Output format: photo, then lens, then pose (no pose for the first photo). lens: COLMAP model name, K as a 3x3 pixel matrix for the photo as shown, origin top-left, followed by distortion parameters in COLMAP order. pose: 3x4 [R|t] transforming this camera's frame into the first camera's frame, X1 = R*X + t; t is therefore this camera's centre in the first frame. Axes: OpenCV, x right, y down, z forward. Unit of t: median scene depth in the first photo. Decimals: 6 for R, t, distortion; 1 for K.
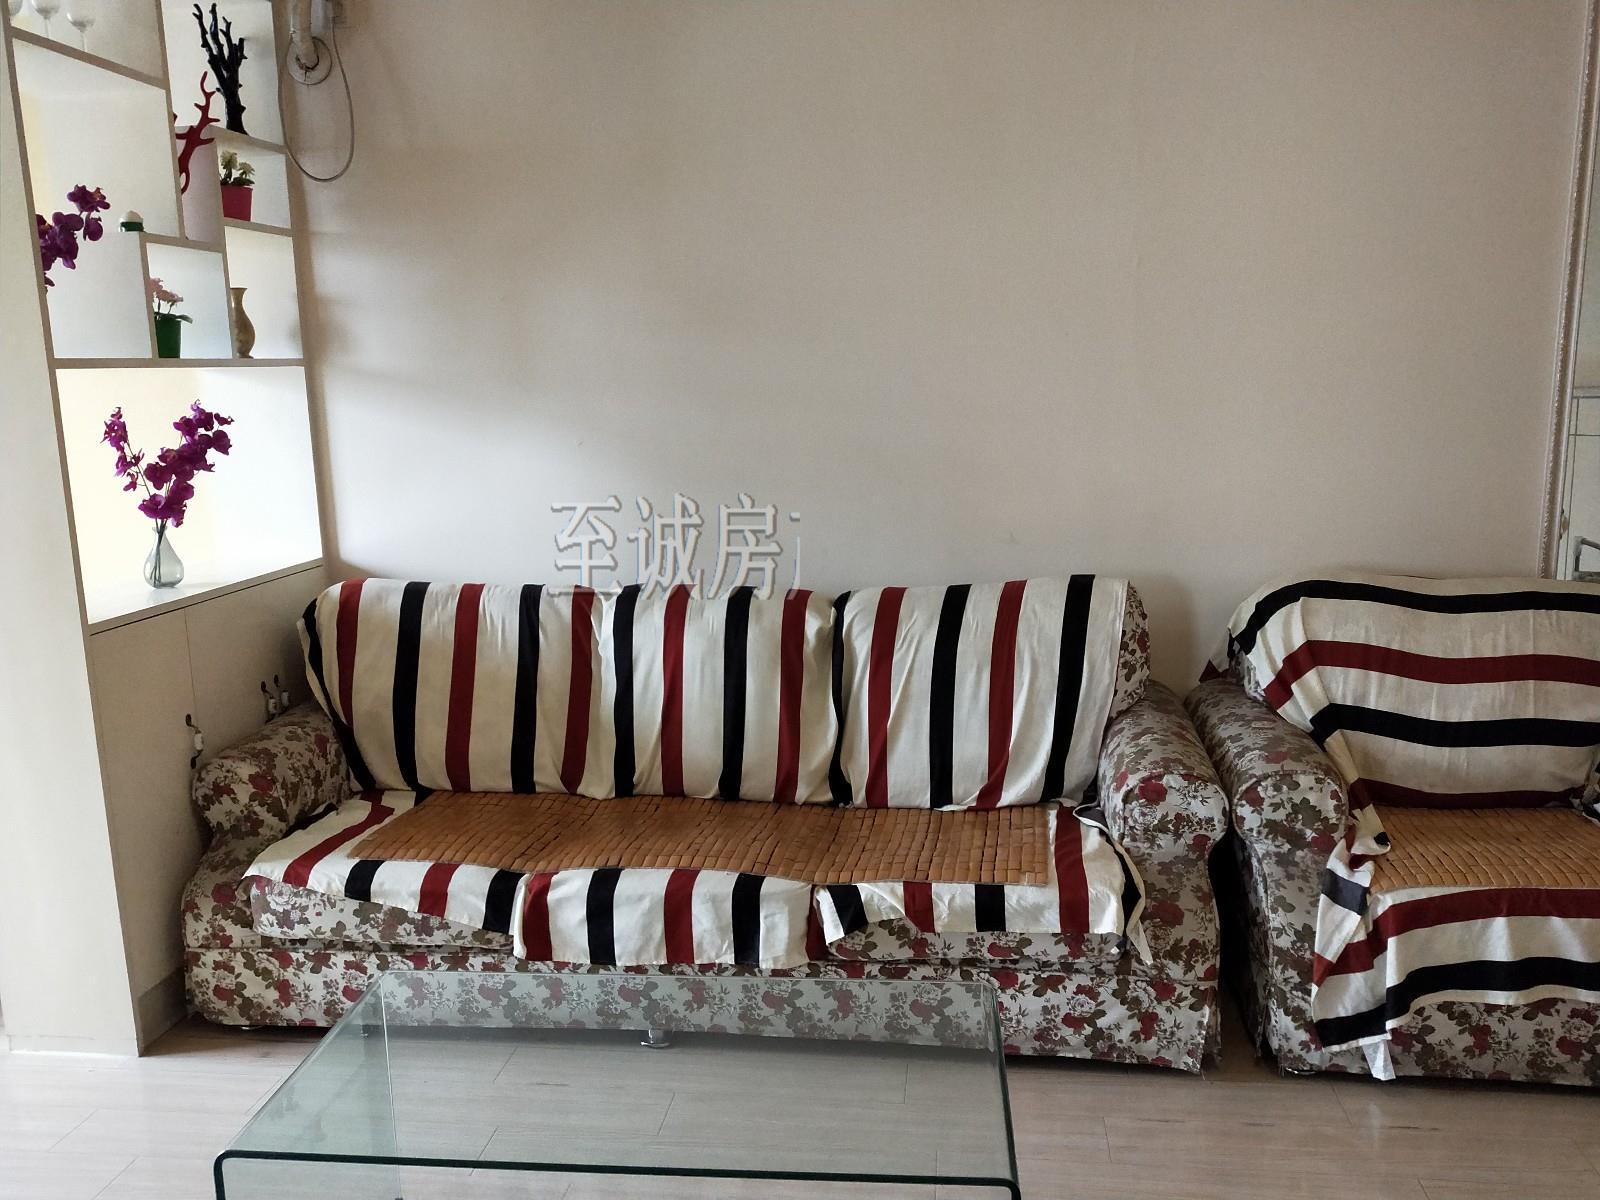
lens RADIAL K [[1279.7, 0, 800.8], [0, 1279.7, 606.5], [0, 0, 1]] dist [0.001856, -0.001659]
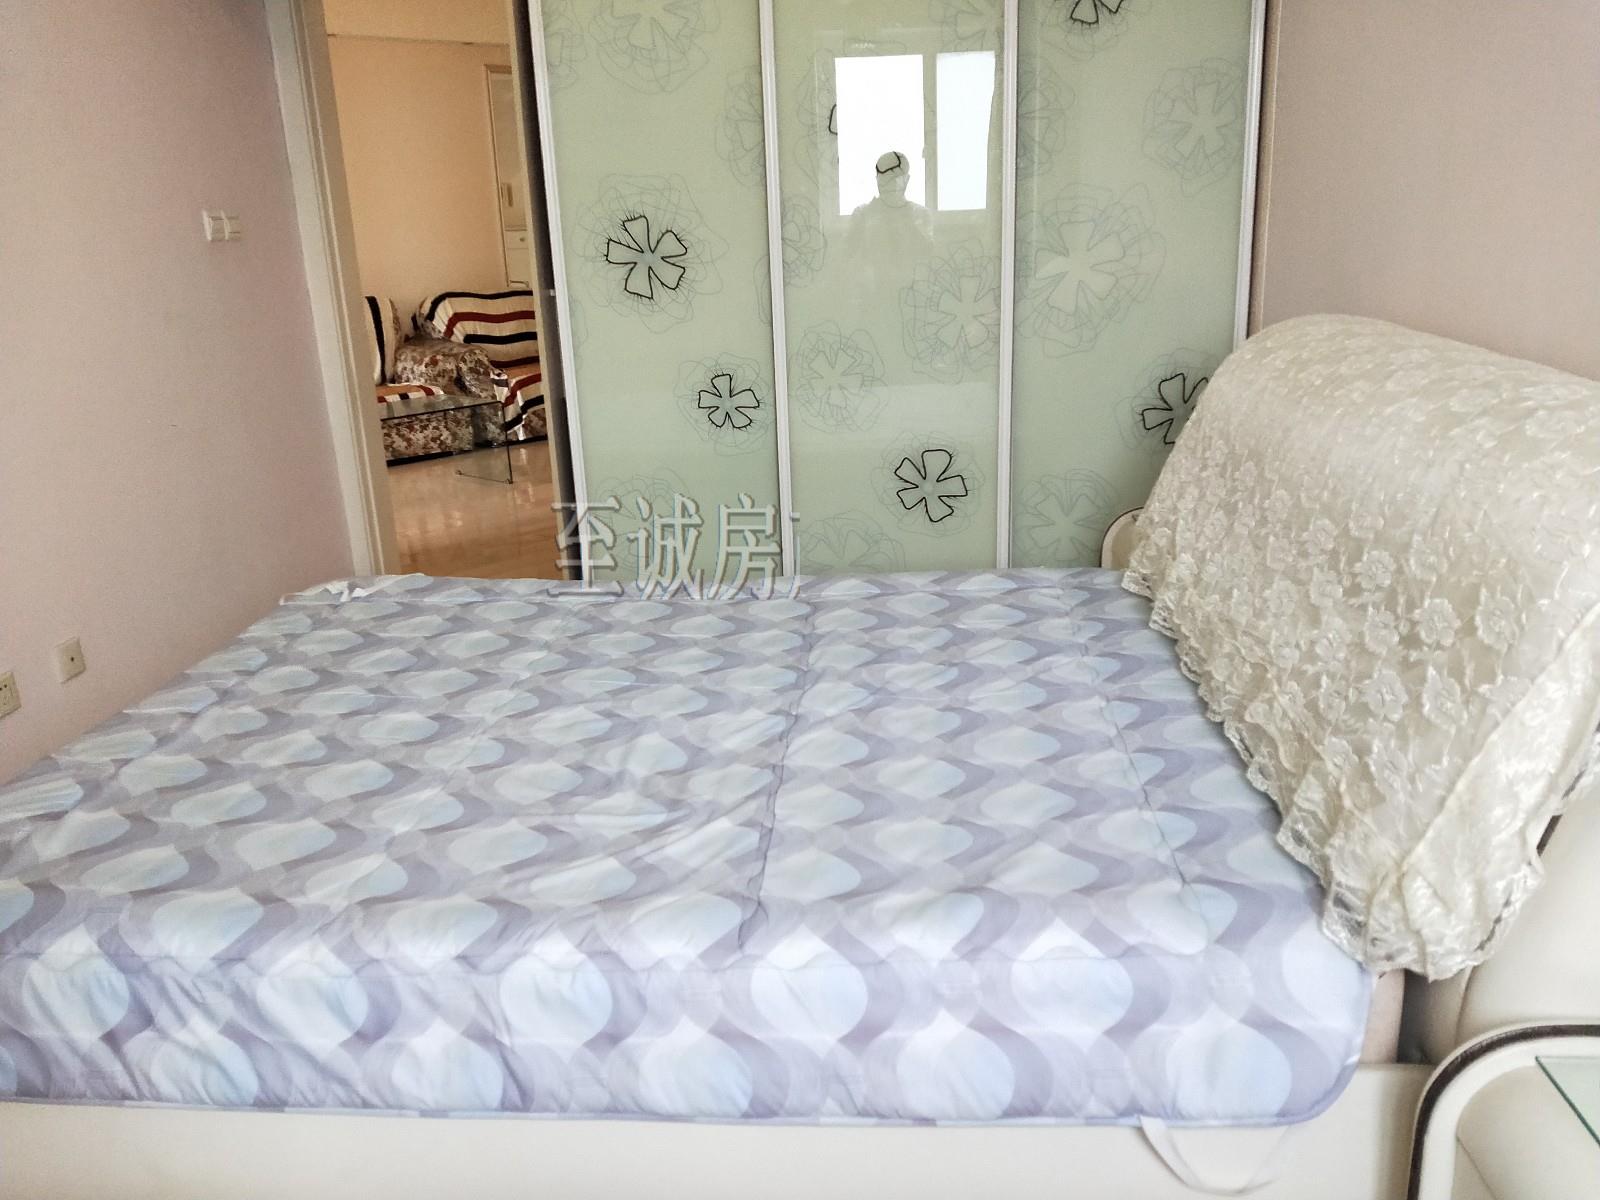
lens RADIAL K [[1279.7, 0, 804.0], [0, 1279.7, 596.9], [0, 0, 1]] dist [0.001856, -0.001659]
pose [[0.596559, -0.227718, 0.769586, -1.606537], [0.163638, 0.973271, 0.161141, 0.342571], [-0.785710, 0.029803, 0.617877, -1.447117]]
